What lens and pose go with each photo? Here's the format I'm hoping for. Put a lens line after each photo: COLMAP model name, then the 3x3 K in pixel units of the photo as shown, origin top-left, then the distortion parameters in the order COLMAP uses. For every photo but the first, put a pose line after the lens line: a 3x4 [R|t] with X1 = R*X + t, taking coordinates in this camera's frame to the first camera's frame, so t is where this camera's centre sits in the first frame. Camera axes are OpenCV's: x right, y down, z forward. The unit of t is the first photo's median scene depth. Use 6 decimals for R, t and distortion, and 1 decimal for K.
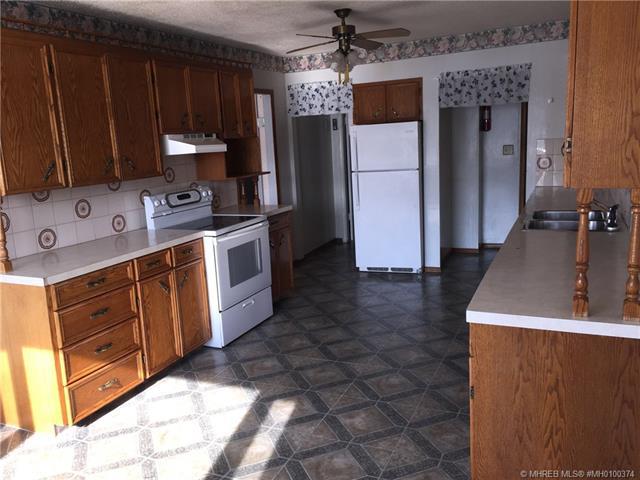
lens RADIAL K [[562.5, 0, 319.2], [0, 562.5, 216.7], [0, 0, 1]] dist [0.037920, 0.001096]
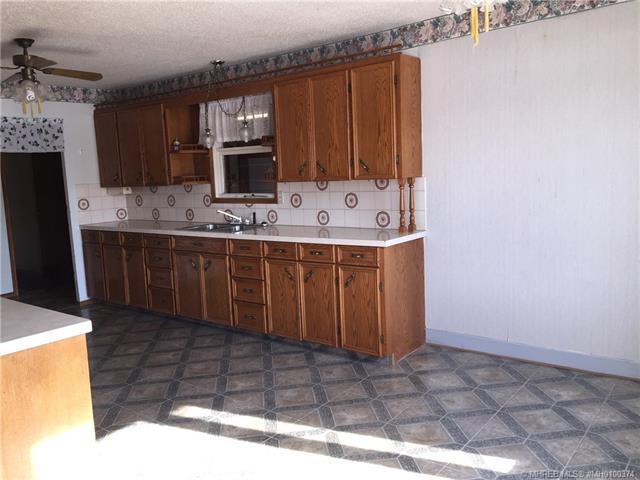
lens RADIAL K [[549.1, 0, 320.0], [0, 549.1, 240.0], [0, 0, 1]] dist [0.004007, 0.004126]
pose [[0.201810, -0.084638, 0.975761, -0.787930], [0.164252, 0.985074, 0.051475, -0.000094], [-0.965554, 0.149883, 0.212700, 0.368265]]
